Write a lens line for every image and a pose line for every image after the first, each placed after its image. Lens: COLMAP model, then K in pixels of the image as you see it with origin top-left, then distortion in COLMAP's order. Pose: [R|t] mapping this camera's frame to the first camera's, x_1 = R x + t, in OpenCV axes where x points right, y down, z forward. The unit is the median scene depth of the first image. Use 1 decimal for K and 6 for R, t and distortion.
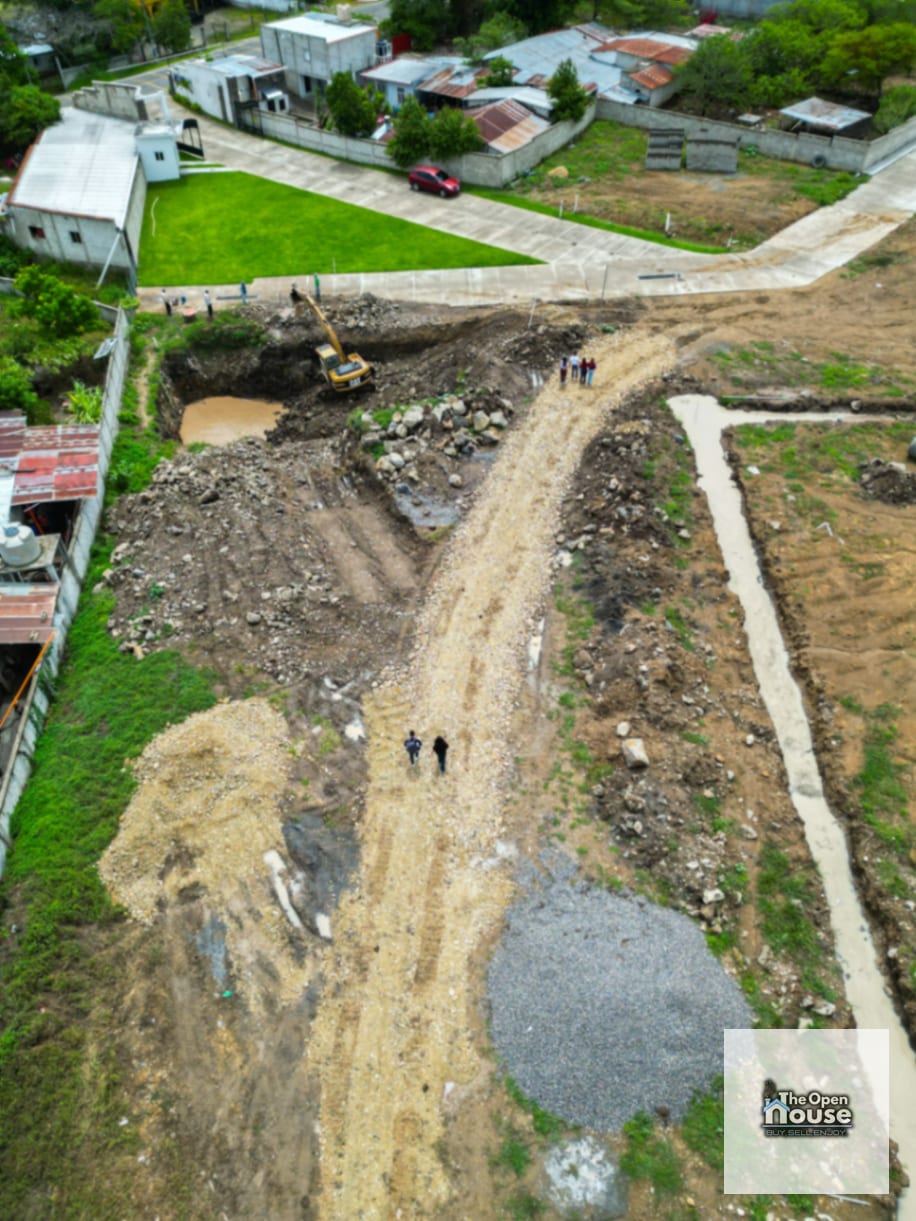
lens RADIAL K [[853.4, 0, 456.6], [0, 853.4, 609.1], [0, 0, 1]] dist [0.073170, -0.062813]
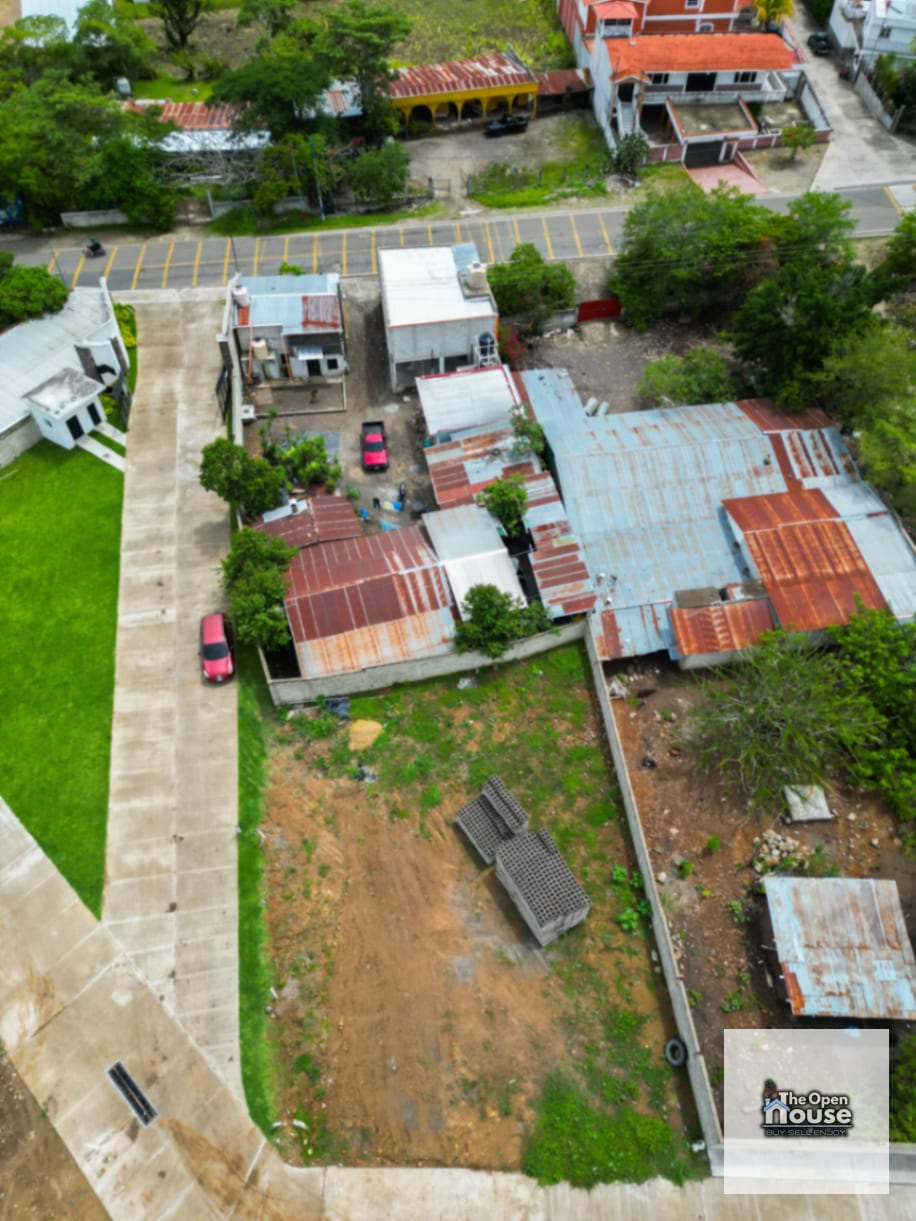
lens RADIAL K [[853.4, 0, 462.5], [0, 853.4, 608.2], [0, 0, 1]] dist [0.073170, -0.062813]
pose [[0.708513, 0.566965, -0.420190, 0.559443], [-0.501570, 0.823427, 0.265321, -1.141955], [0.496424, 0.022771, 0.867782, 0.689944]]
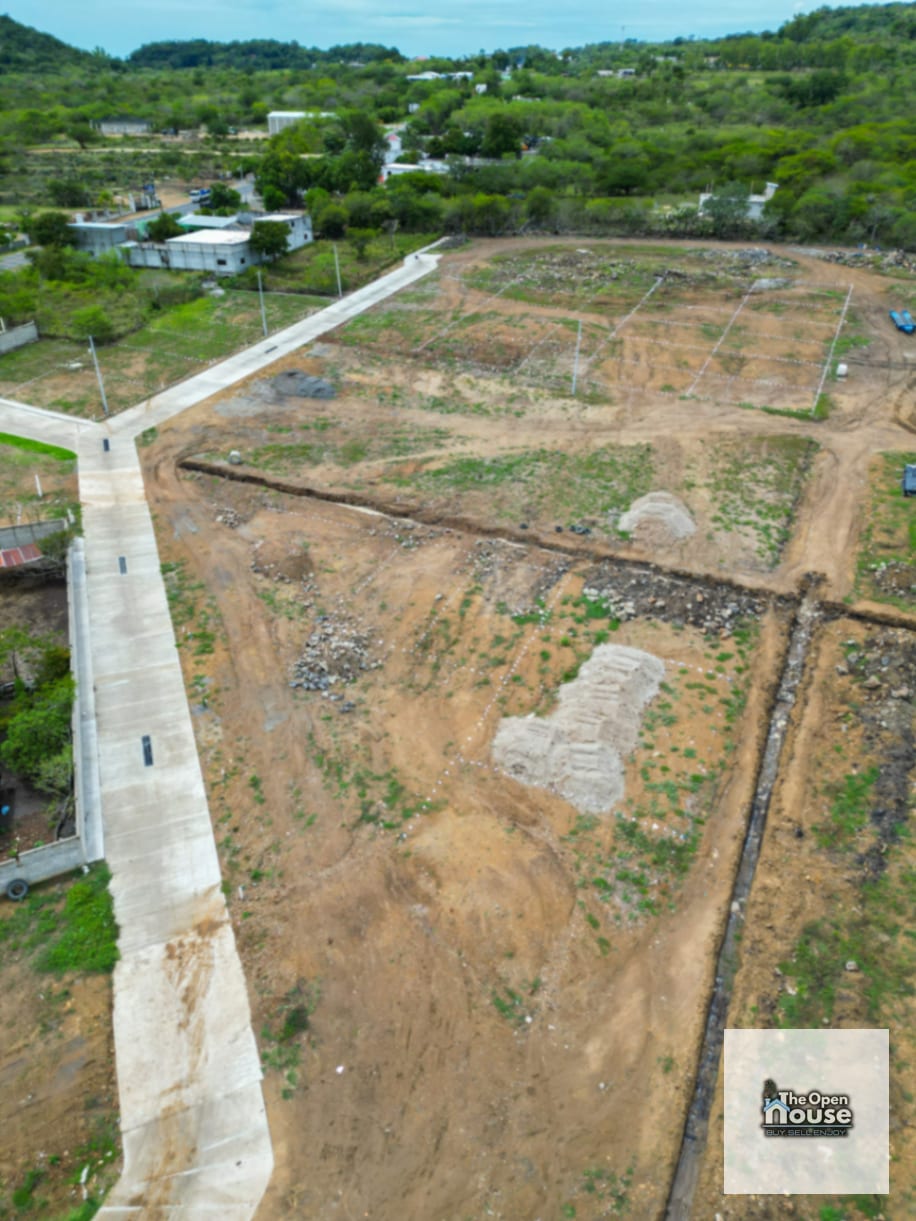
lens RADIAL K [[853.4, 0, 459.9], [0, 853.4, 612.8], [0, 0, 1]] dist [0.073170, -0.062813]
pose [[0.377928, -0.474117, 0.795225, 0.169757], [0.641952, 0.753115, 0.143926, -0.784694], [-0.667134, 0.456103, 0.588984, 0.419784]]
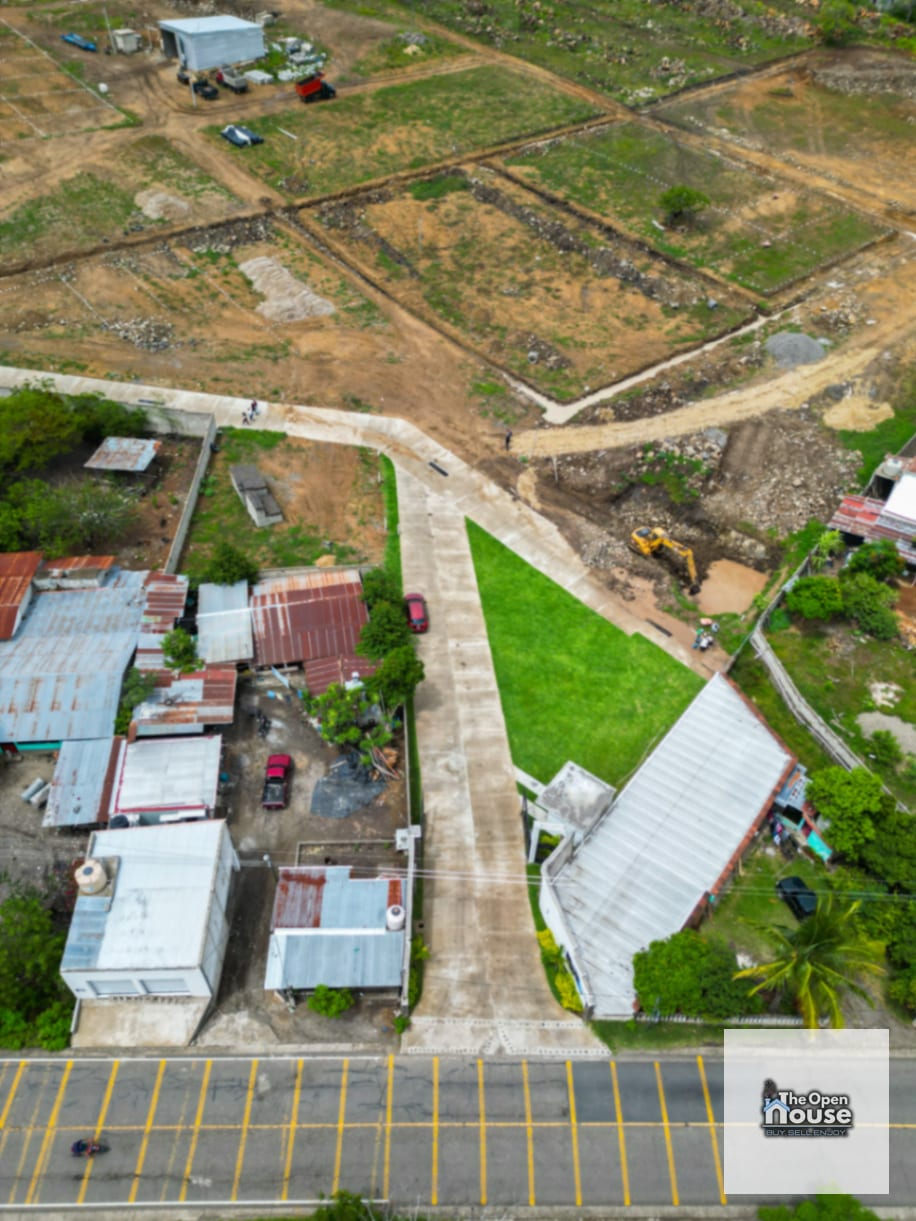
lens RADIAL K [[853.4, 0, 459.5], [0, 853.4, 614.9], [0, 0, 1]] dist [0.073170, -0.062813]
pose [[-0.652190, -0.541129, 0.530875, -0.867437], [0.524058, 0.184161, 0.831533, -1.878811], [-0.547733, 0.820527, 0.163475, 1.136970]]
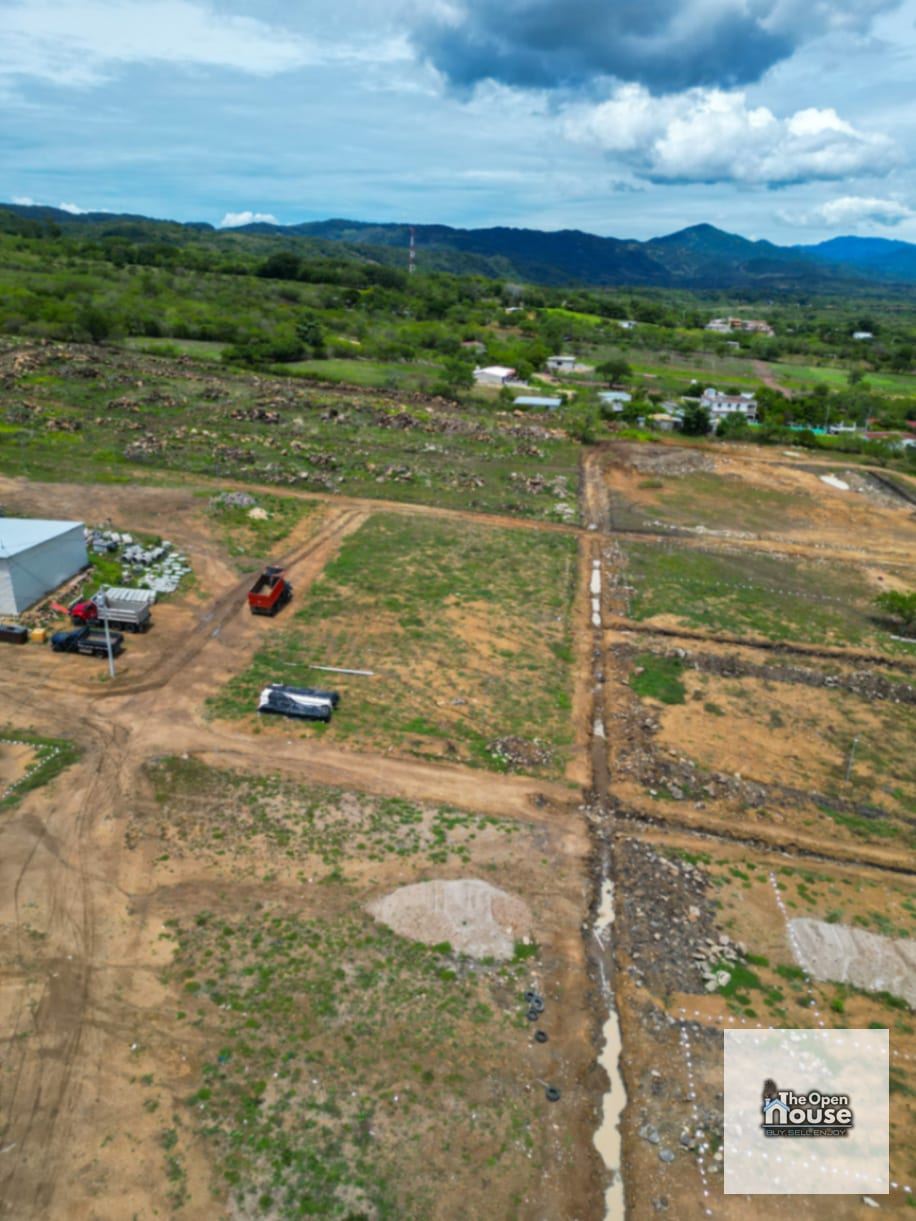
lens RADIAL K [[853.4, 0, 466.6], [0, 853.4, 616.3], [0, 0, 1]] dist [0.073170, -0.062813]
pose [[-0.994107, -0.064062, 0.087446, 1.618401], [0.054239, 0.404488, 0.912933, -1.561570], [-0.093855, 0.912297, -0.398630, 1.136807]]
